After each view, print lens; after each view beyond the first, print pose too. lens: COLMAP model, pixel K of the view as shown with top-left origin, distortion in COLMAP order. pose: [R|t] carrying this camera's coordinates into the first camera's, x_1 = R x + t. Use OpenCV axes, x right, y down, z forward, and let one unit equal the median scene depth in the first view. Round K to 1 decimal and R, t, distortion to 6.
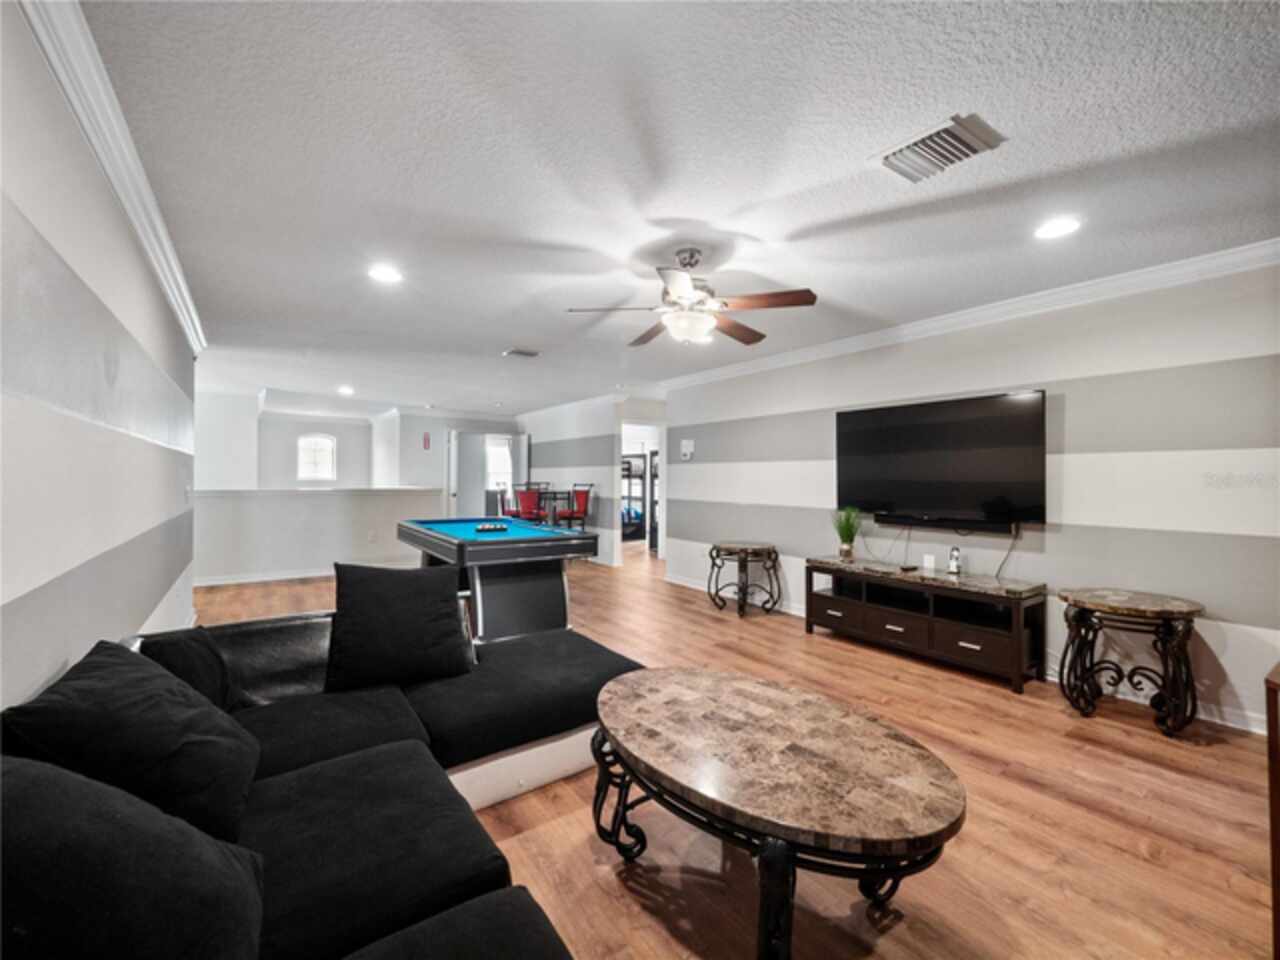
lens RADIAL K [[547.9, 0, 640.0], [0, 547.9, 480.0], [0, 0, 1]] dist [-0.009345, -0.000158]
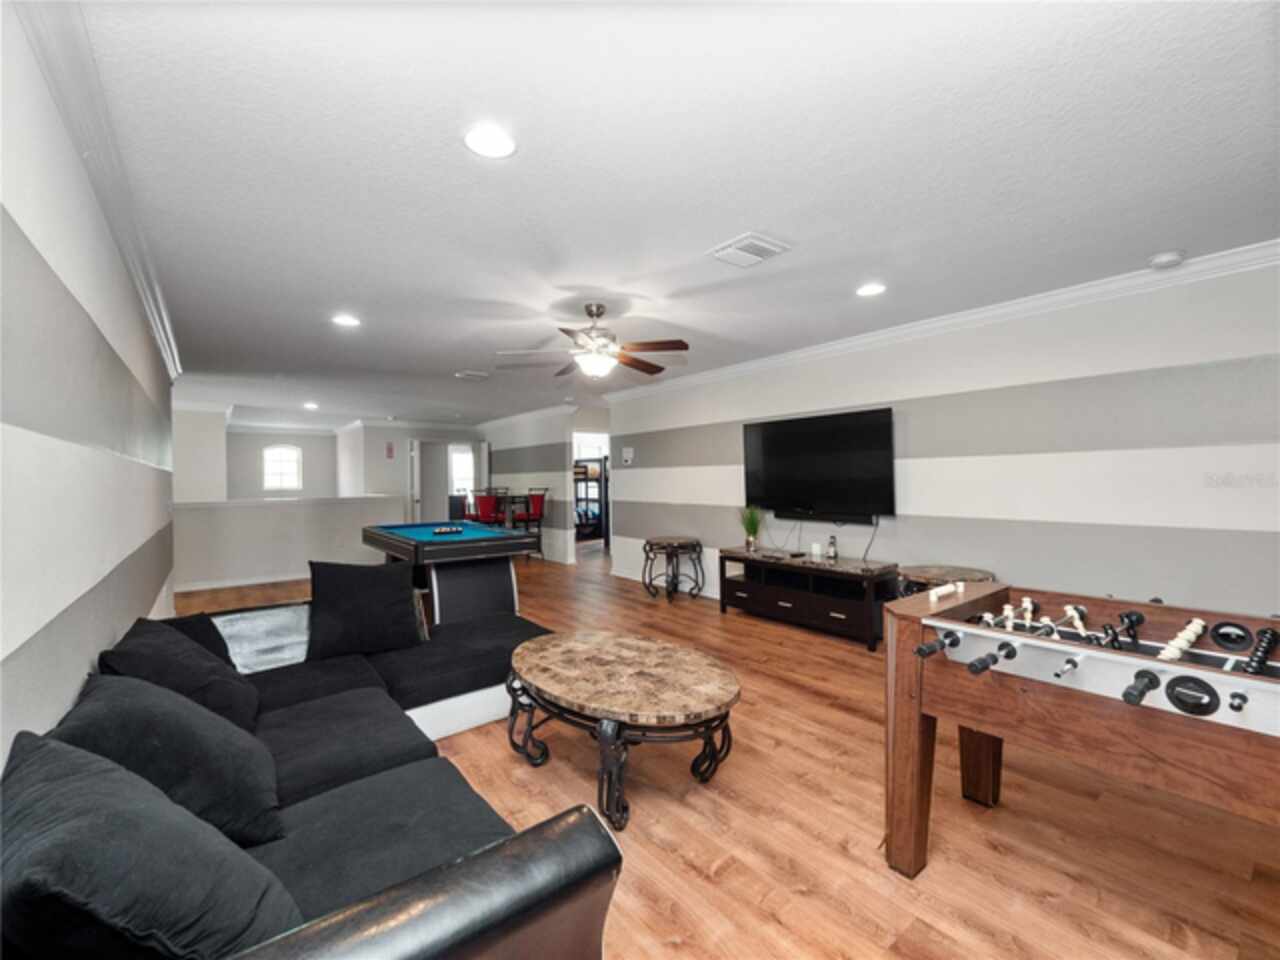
lens RADIAL K [[545.3, 0, 639.6], [0, 545.3, 476.6], [0, 0, 1]] dist [-0.000869, -0.000242]
pose [[0.998453, -0.021224, 0.051388, 0.083841], [0.021583, 0.999746, -0.006435, -0.010009], [-0.051238, 0.007535, 0.998658, -0.178179]]
